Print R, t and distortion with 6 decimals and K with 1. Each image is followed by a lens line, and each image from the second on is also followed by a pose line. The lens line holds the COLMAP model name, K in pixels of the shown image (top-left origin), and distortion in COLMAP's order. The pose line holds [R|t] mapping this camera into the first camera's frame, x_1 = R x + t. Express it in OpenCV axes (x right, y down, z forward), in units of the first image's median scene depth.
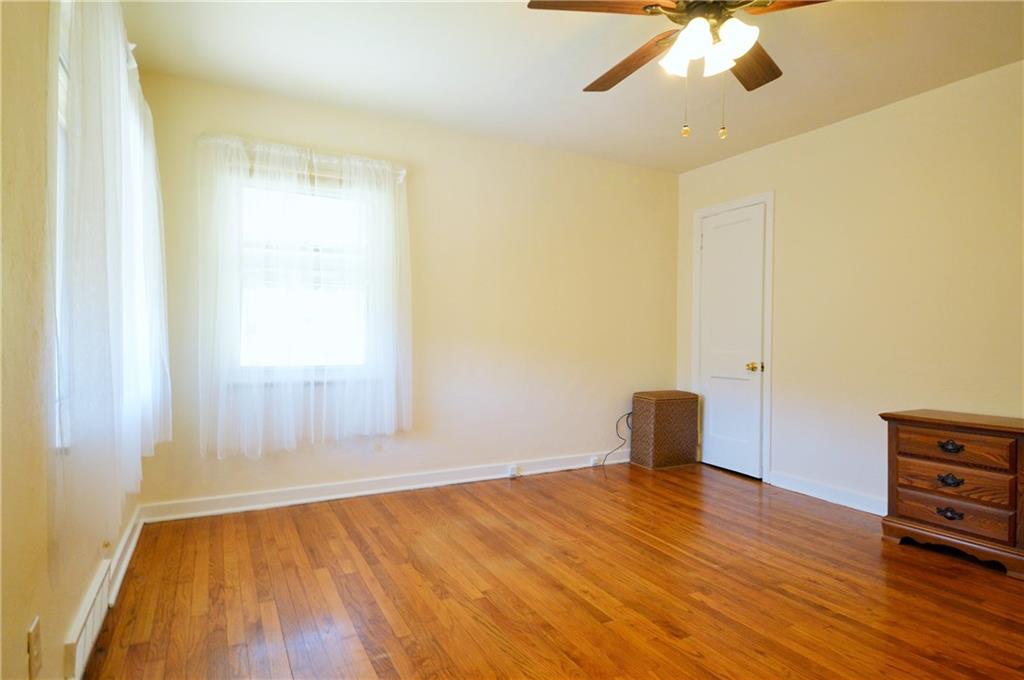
lens RADIAL K [[554.3, 0, 505.0], [0, 554.3, 345.1], [0, 0, 1]] dist [0.014873, -0.021815]
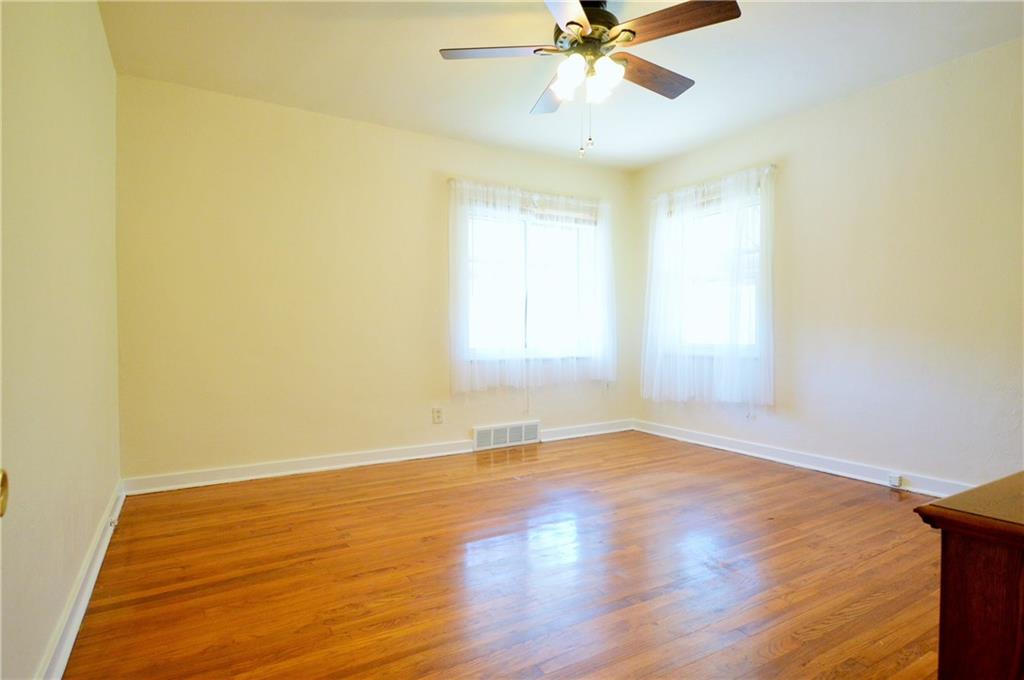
lens RADIAL K [[554.3, 0, 506.7], [0, 554.3, 337.1], [0, 0, 1]] dist [0.014873, -0.021815]
pose [[0.061715, 0.010526, -0.998038, 0.969096], [-0.009055, 0.999909, 0.009986, 0.011901], [0.998053, 0.008421, 0.061805, 0.447711]]
